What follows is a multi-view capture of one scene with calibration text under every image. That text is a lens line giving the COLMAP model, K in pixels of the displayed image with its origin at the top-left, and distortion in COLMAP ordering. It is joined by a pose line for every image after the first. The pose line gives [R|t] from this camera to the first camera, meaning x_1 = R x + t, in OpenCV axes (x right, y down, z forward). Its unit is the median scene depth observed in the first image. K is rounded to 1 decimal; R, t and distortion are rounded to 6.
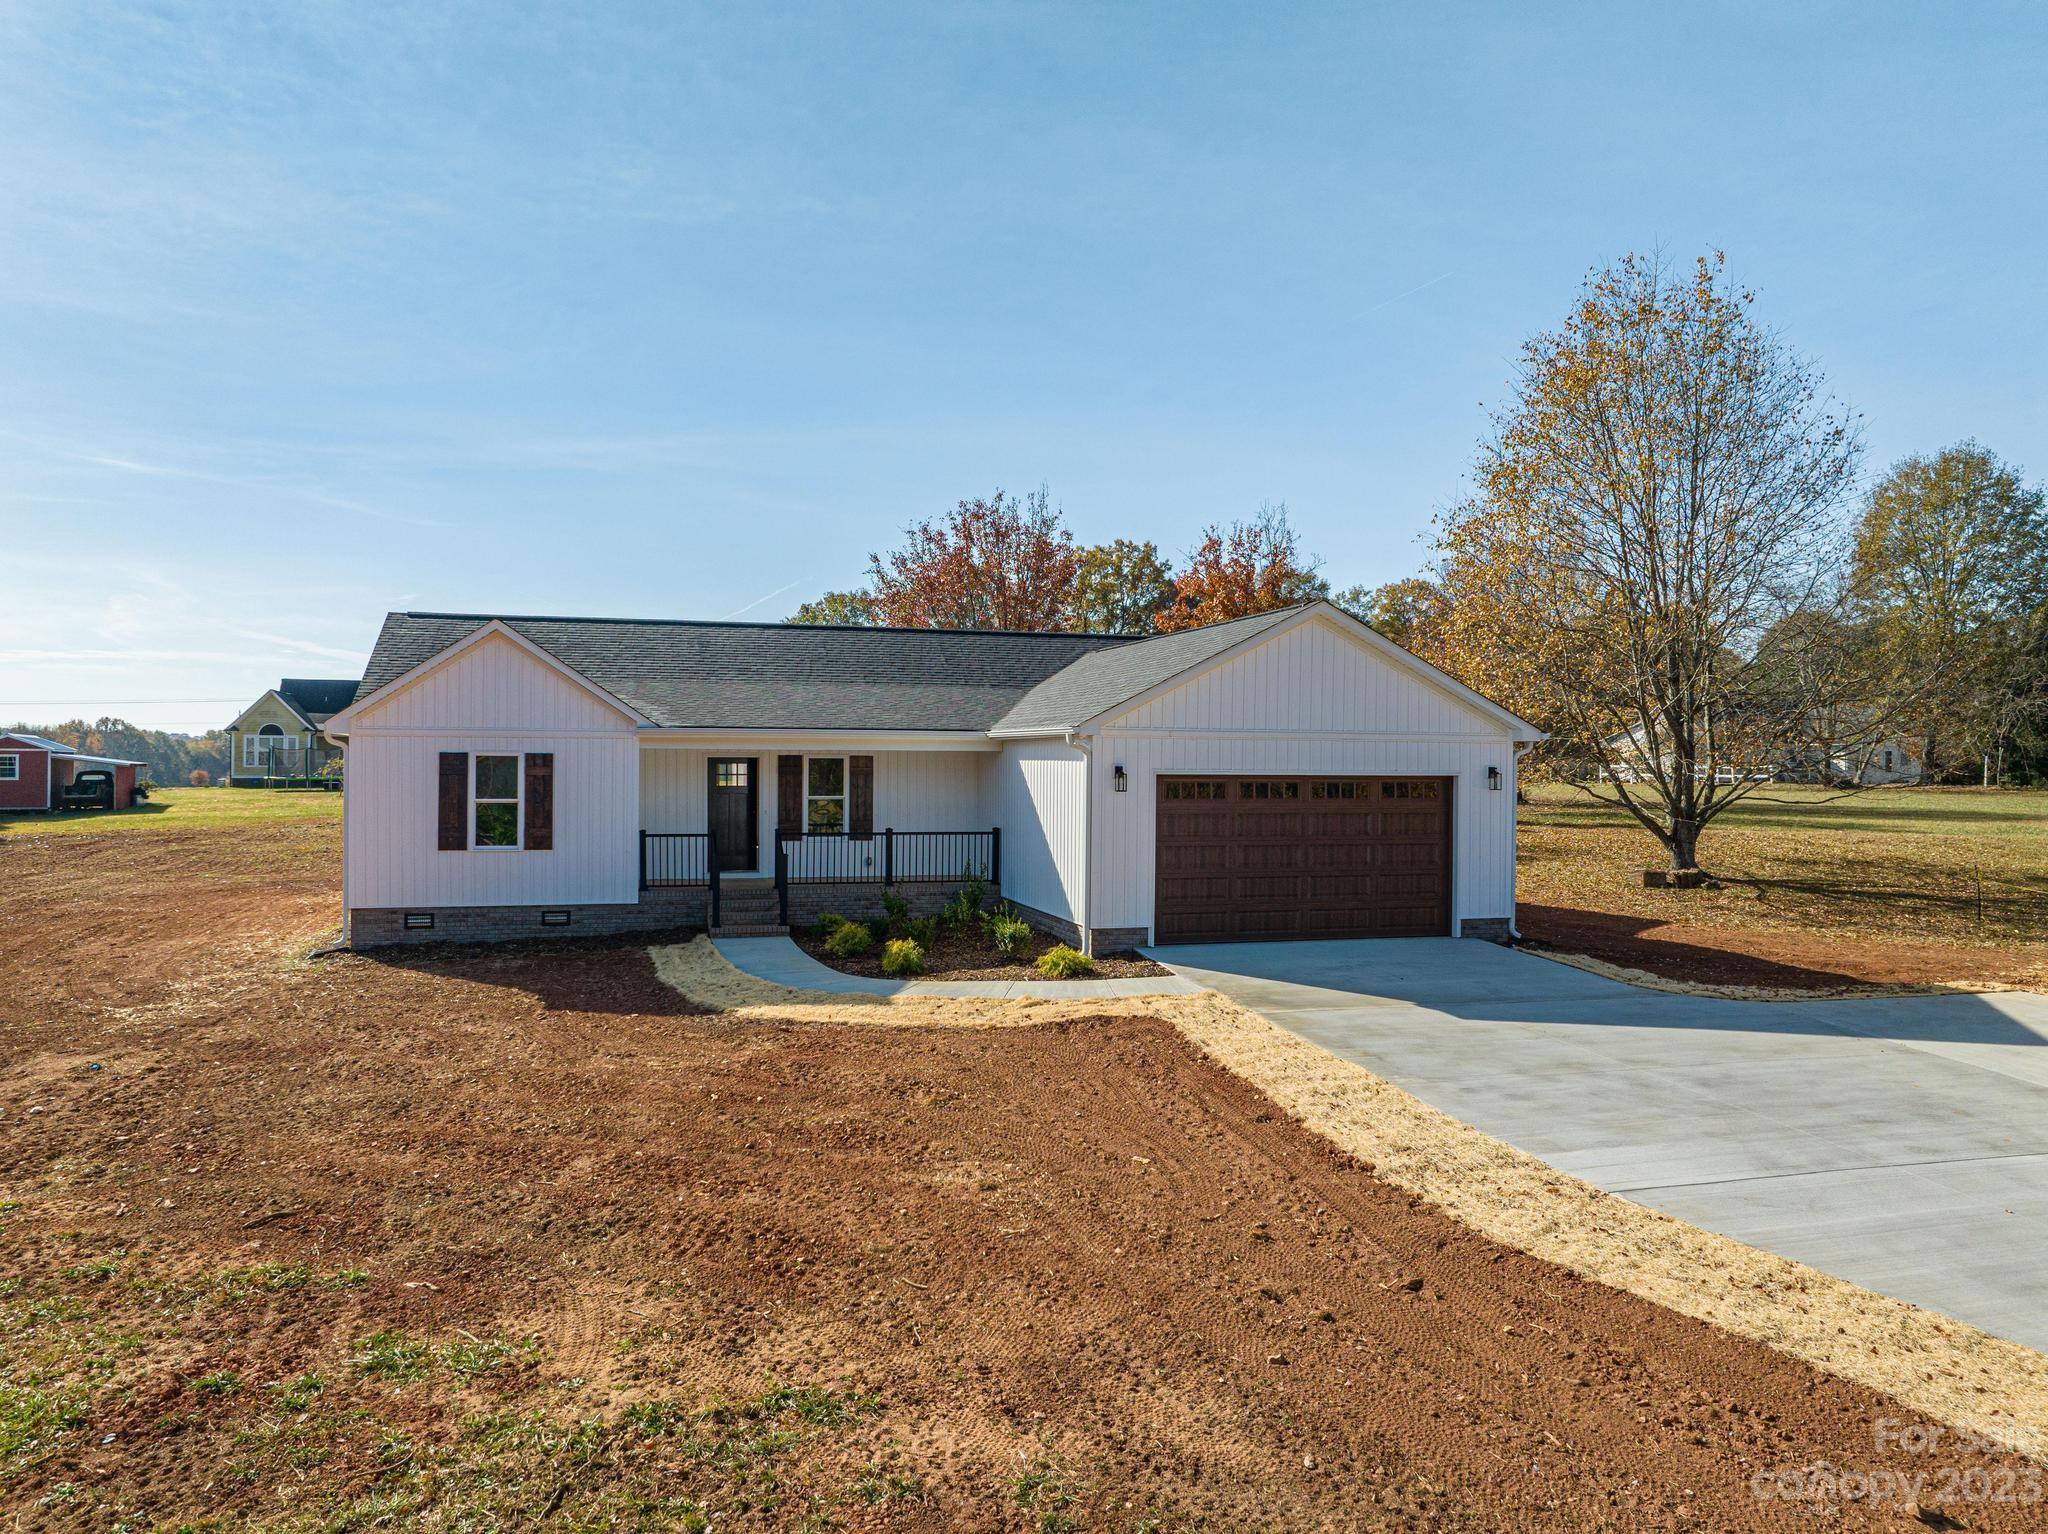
lens RADIAL K [[1420.0, 0, 1022.7], [0, 1420.0, 817.3], [0, 0, 1]] dist [-0.047066, 0.000566]
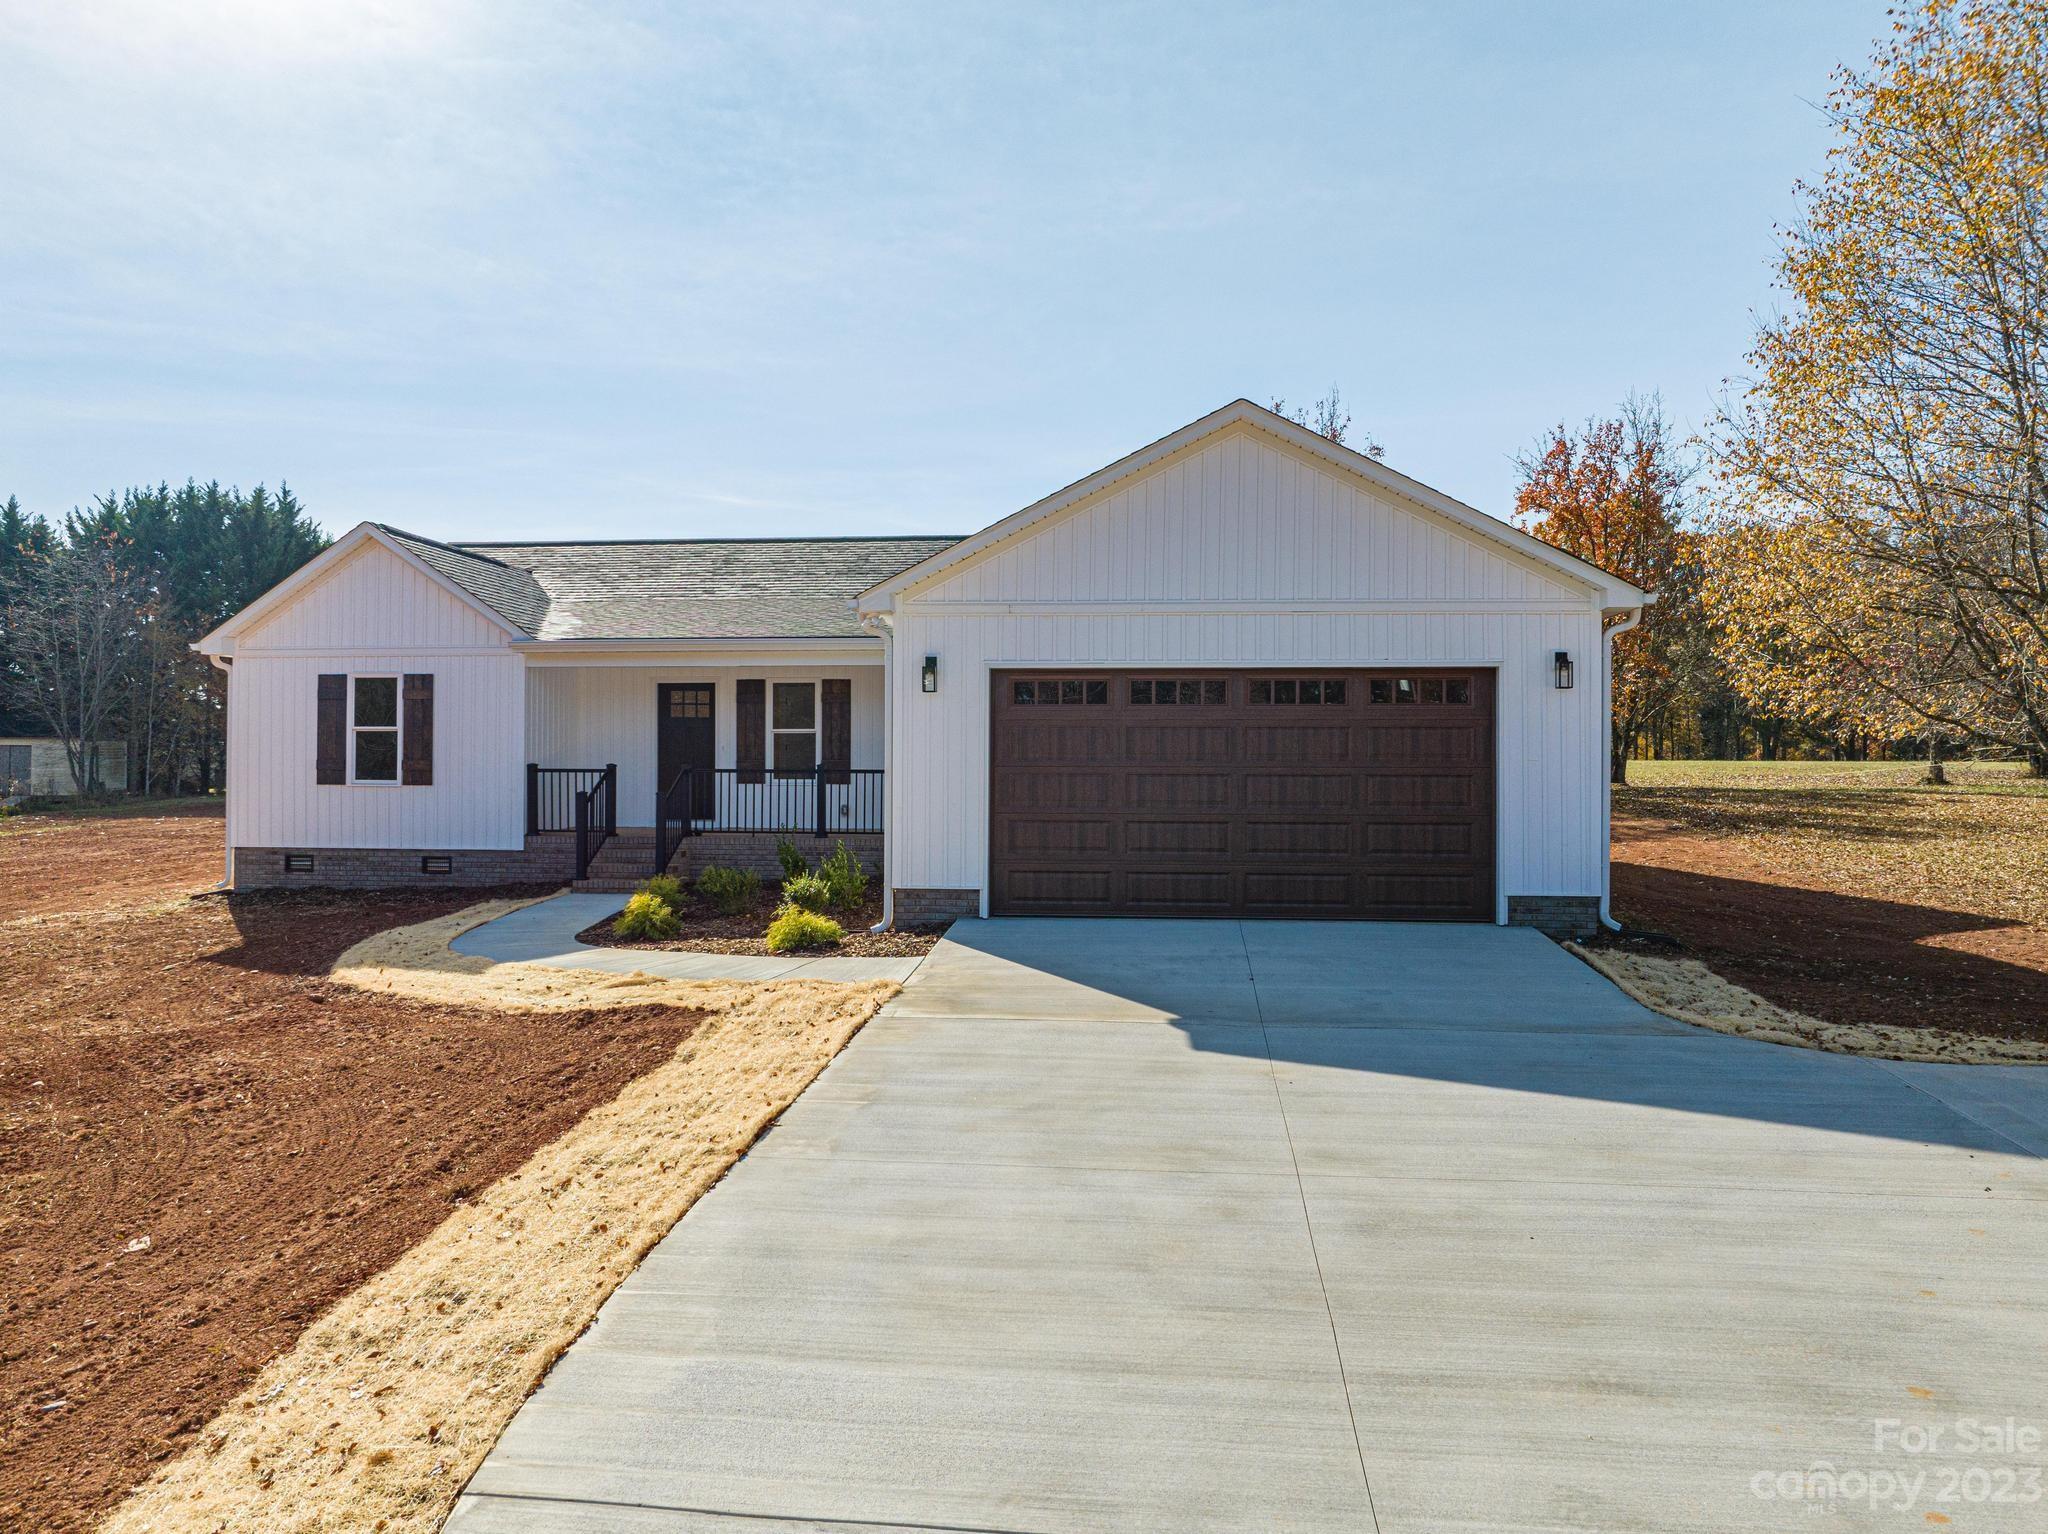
lens RADIAL K [[1447.0, 0, 1028.5], [0, 1447.0, 755.6], [0, 0, 1]] dist [-0.044078, 0.002540]
pose [[0.933828, -0.004221, -0.357699, 0.325831], [-0.009980, 0.999234, -0.037846, 0.034840], [0.357584, 0.038911, 0.933070, 0.314088]]
